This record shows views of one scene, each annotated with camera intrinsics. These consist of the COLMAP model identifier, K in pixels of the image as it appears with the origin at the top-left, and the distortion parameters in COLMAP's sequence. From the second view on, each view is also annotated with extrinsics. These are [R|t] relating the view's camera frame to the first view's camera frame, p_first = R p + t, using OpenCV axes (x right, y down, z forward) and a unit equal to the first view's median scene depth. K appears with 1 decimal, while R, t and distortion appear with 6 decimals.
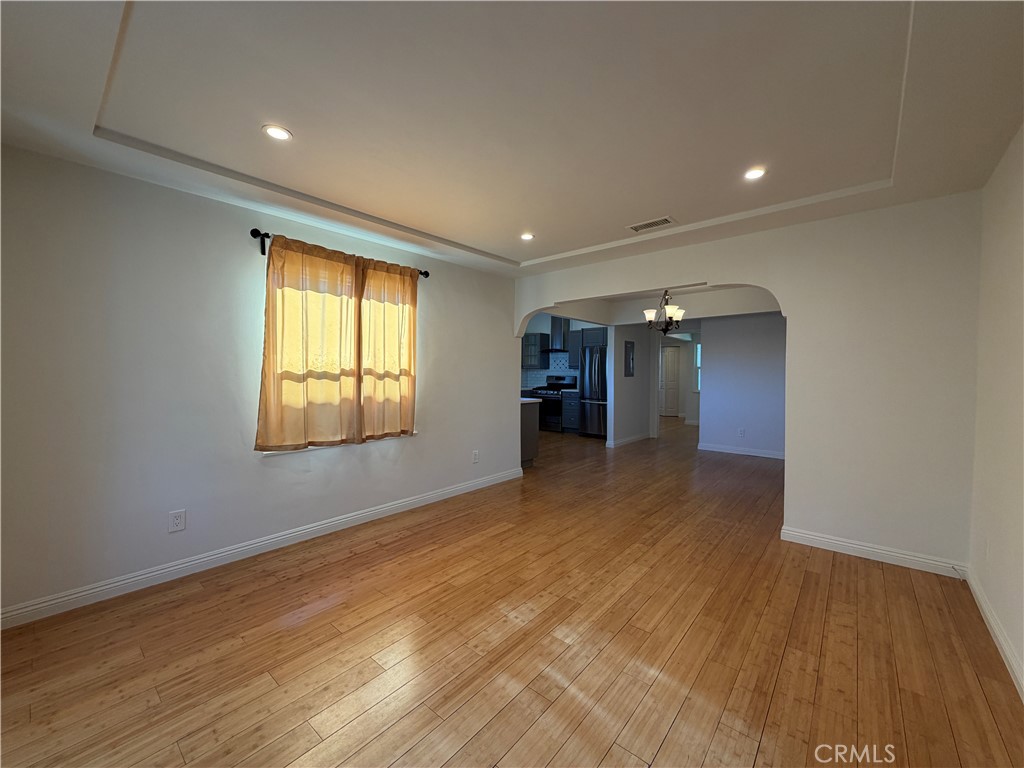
lens RADIAL K [[409.1, 0, 510.9], [0, 409.1, 384.6], [0, 0, 1]] dist [-0.000656, 0.000119]
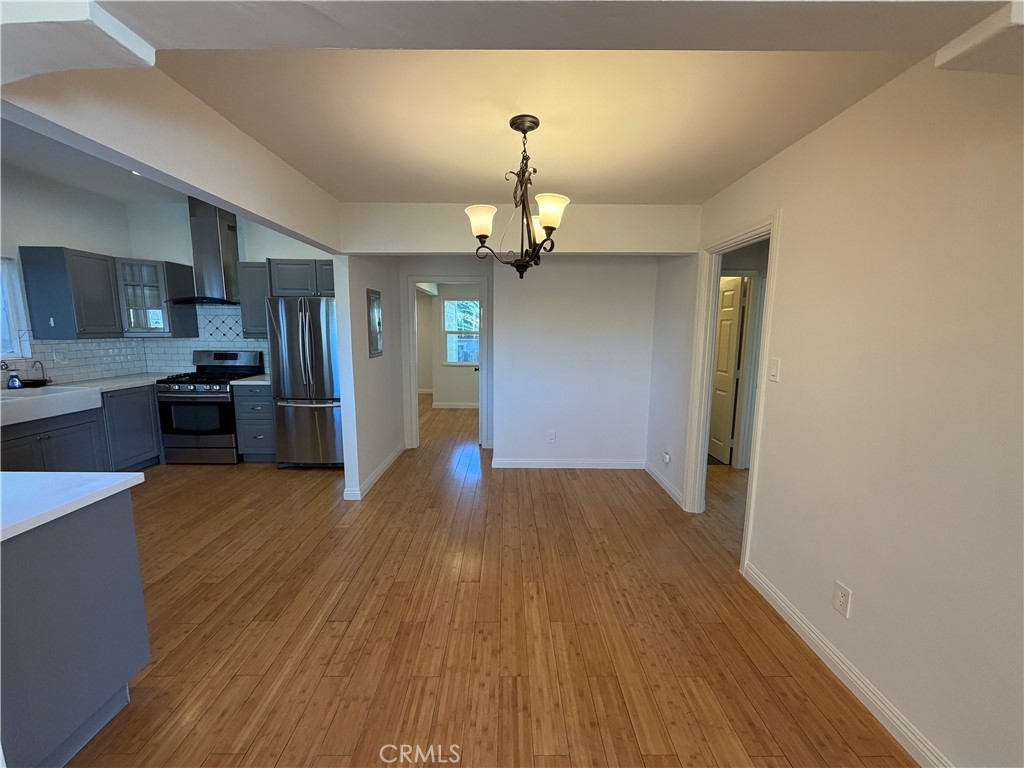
lens RADIAL K [[409.1, 0, 510.9], [0, 409.1, 384.6], [0, 0, 1]] dist [-0.000656, 0.000119]
pose [[0.757627, -0.084625, 0.647178, 0.059521], [0.013114, 0.993332, 0.114536, -0.035546], [-0.652556, -0.078289, 0.753685, 0.398305]]
